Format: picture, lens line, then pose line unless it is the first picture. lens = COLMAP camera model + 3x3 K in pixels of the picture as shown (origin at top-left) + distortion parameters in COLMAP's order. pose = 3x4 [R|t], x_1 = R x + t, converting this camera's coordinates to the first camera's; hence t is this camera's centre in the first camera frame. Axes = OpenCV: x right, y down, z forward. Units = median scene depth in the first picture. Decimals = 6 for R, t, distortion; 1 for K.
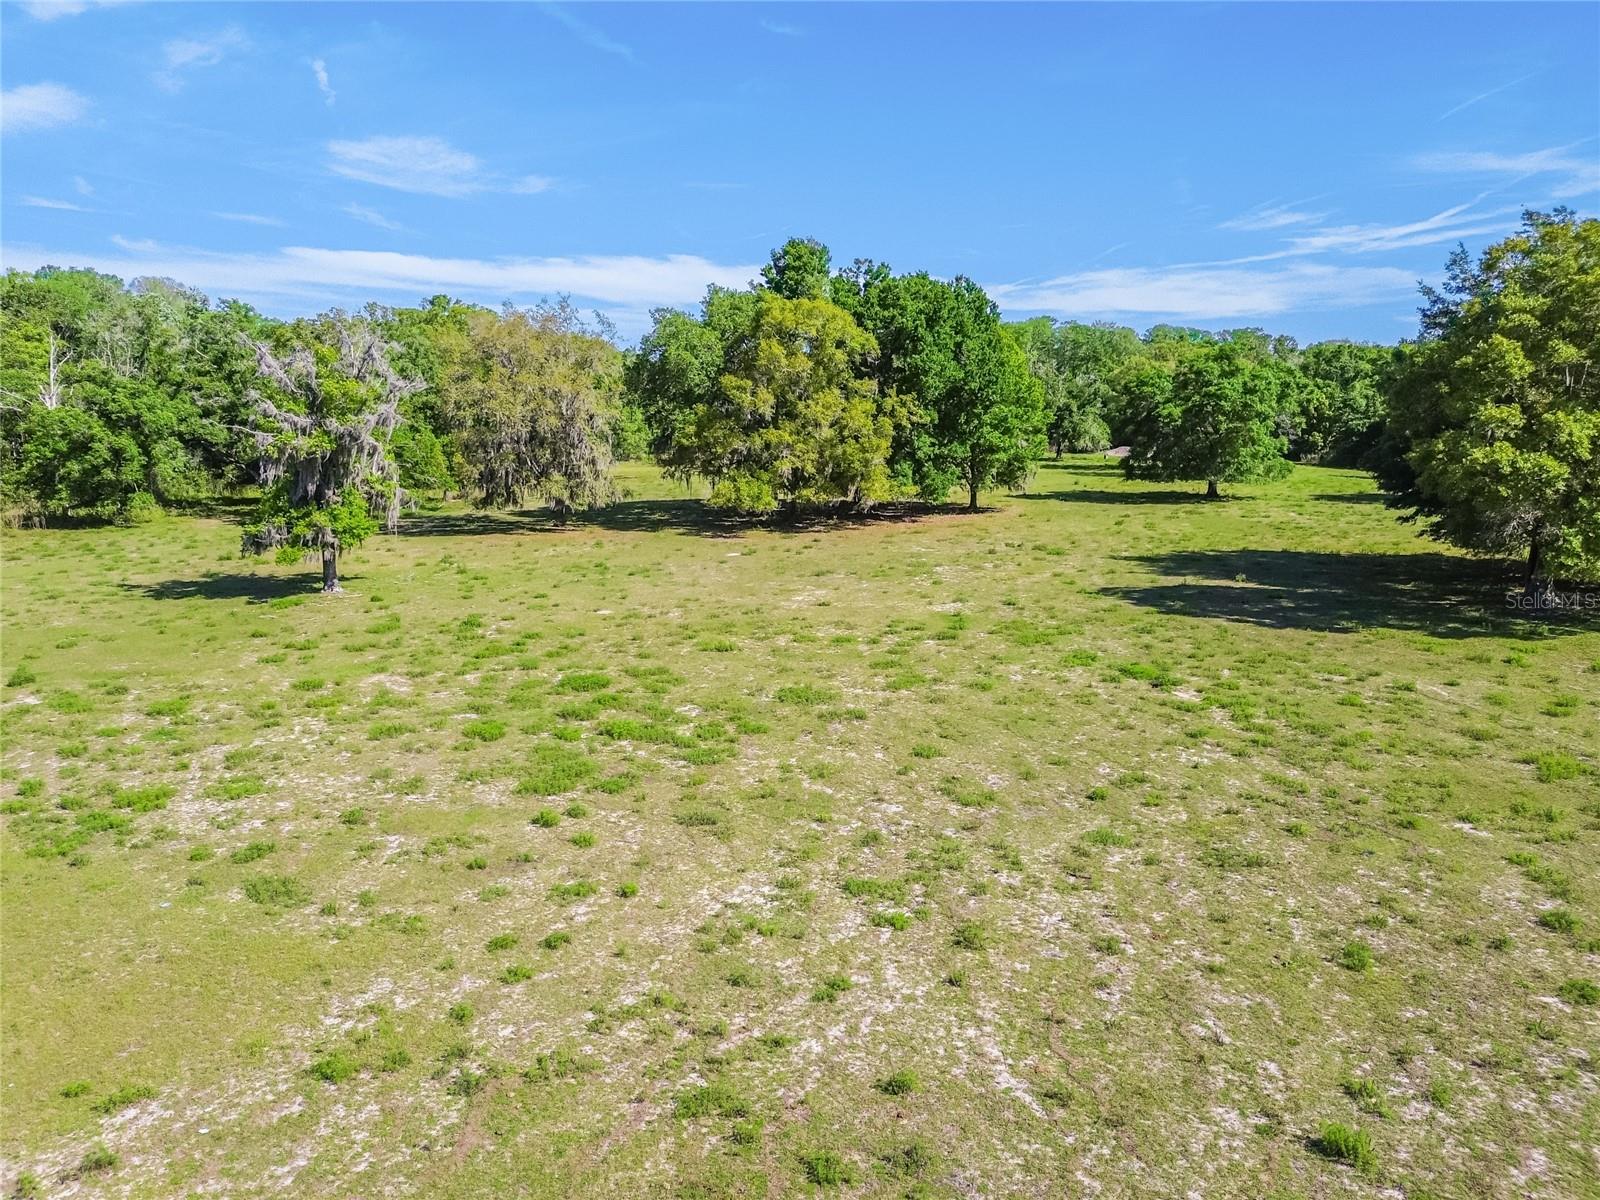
lens RADIAL K [[1195.0, 0, 800.3], [0, 1195.0, 551.6], [0, 0, 1]] dist [0.060584, -0.078749]
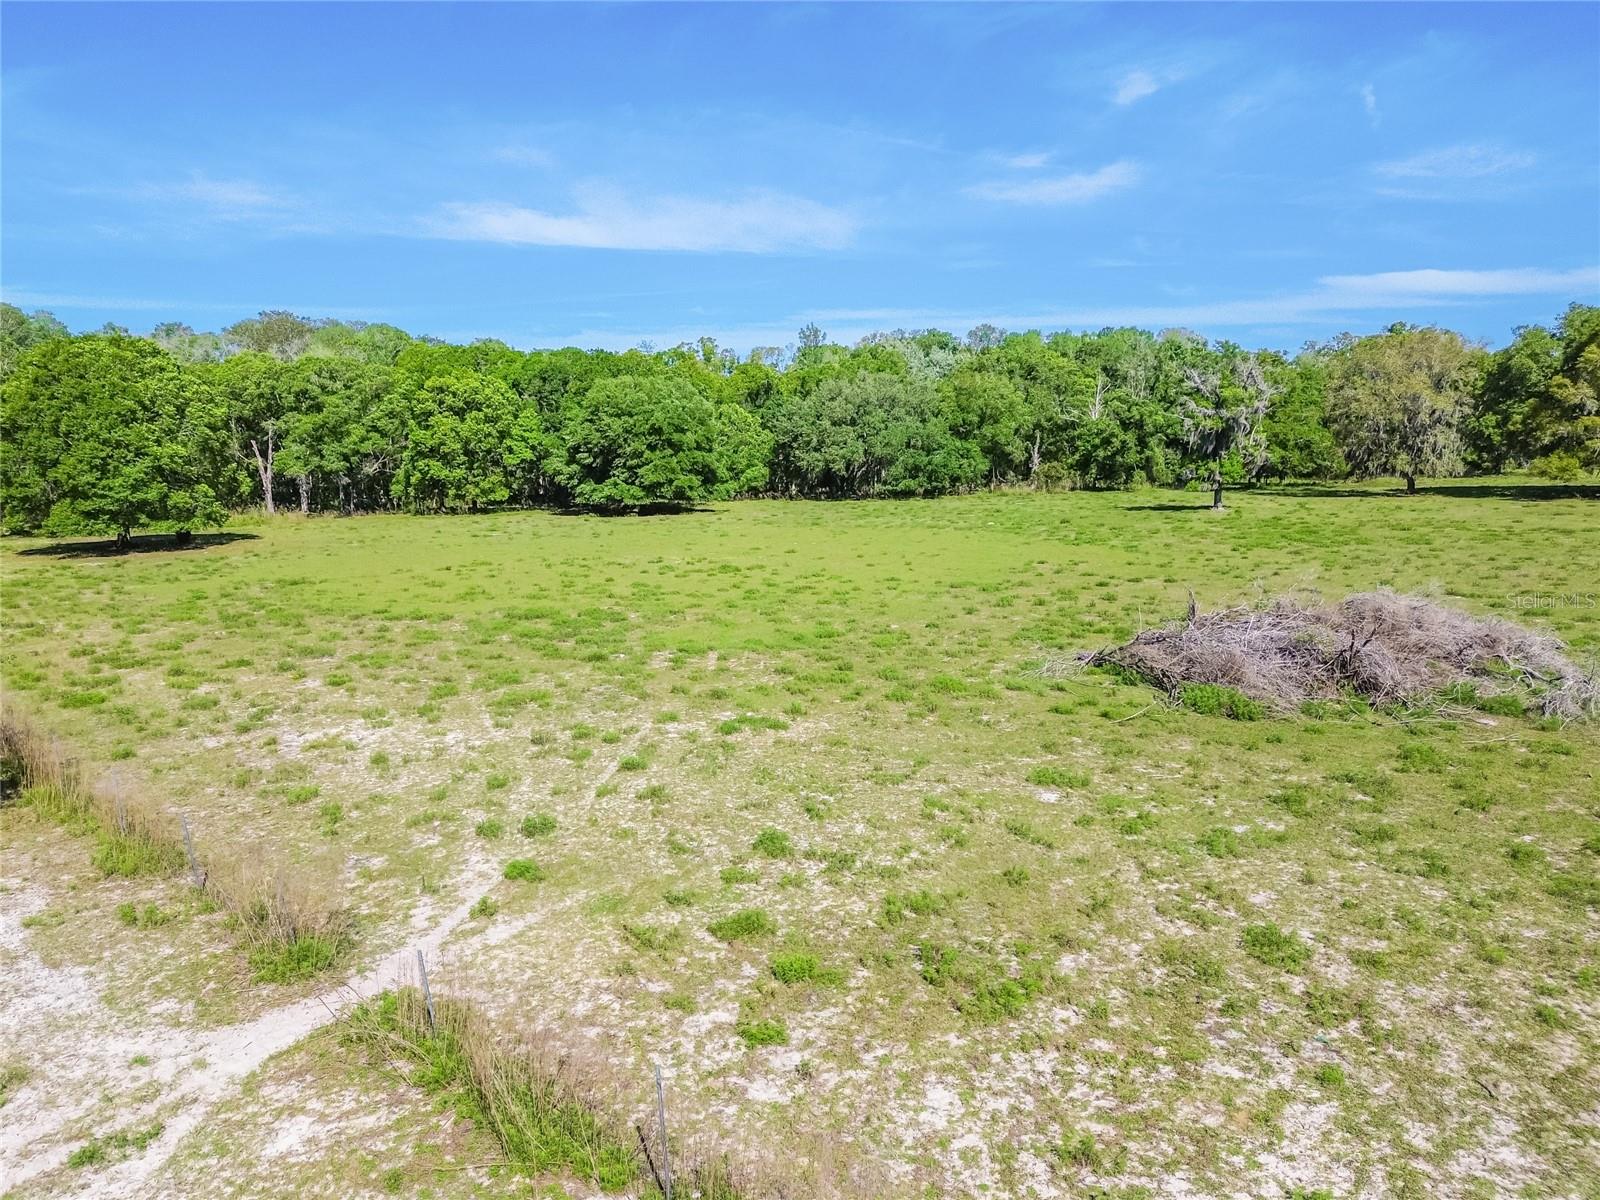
lens RADIAL K [[1131.6, 0, 766.5], [0, 1131.6, 643.9], [0, 0, 1]] dist [0.011880, -0.004579]
pose [[0.675116, 0.123028, -0.727381, 0.260013], [-0.077009, 0.992362, 0.096371, 0.076879], [0.733681, -0.009047, 0.679434, -0.409631]]
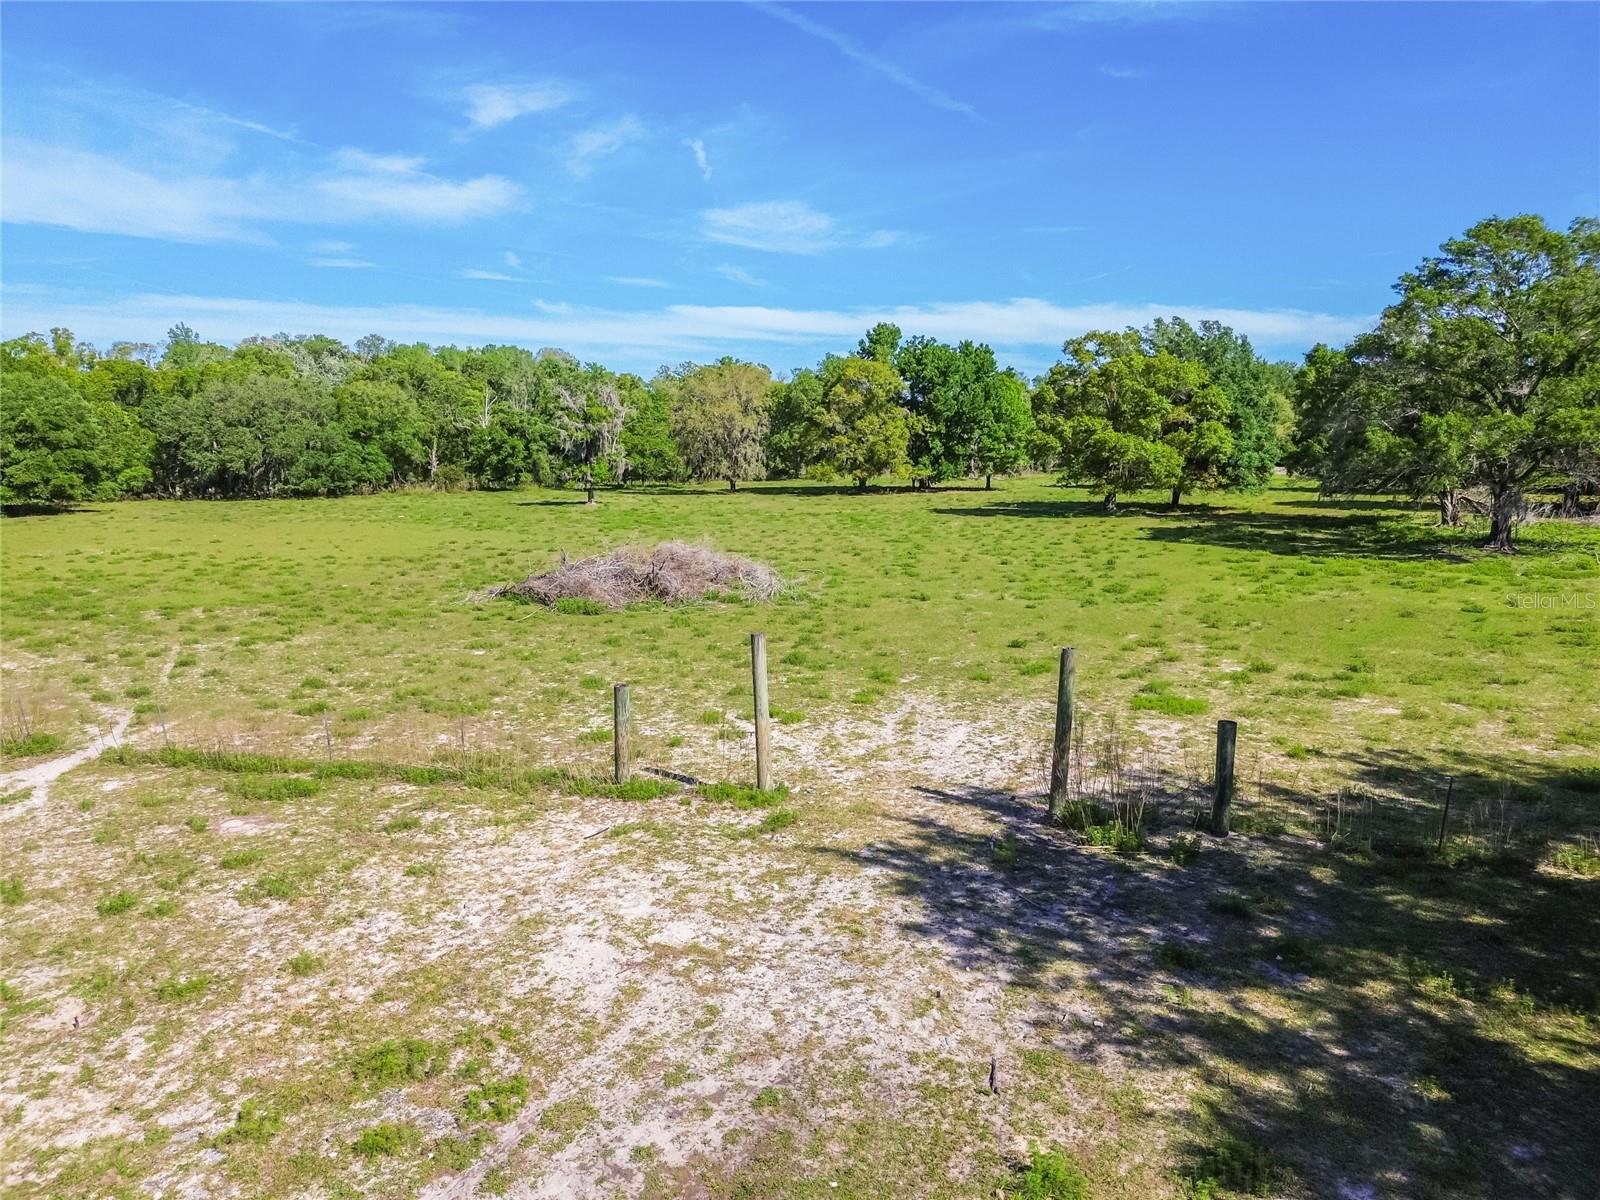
lens RADIAL K [[1117.3, 0, 800.0], [0, 1117.3, 600.0], [0, 0, 1]] dist [0.149086, -0.204703]
pose [[0.960214, 0.041931, -0.276100, 0.346593], [-0.037362, 0.999064, 0.021788, 0.093885], [0.276755, -0.010606, 0.960882, -0.552162]]
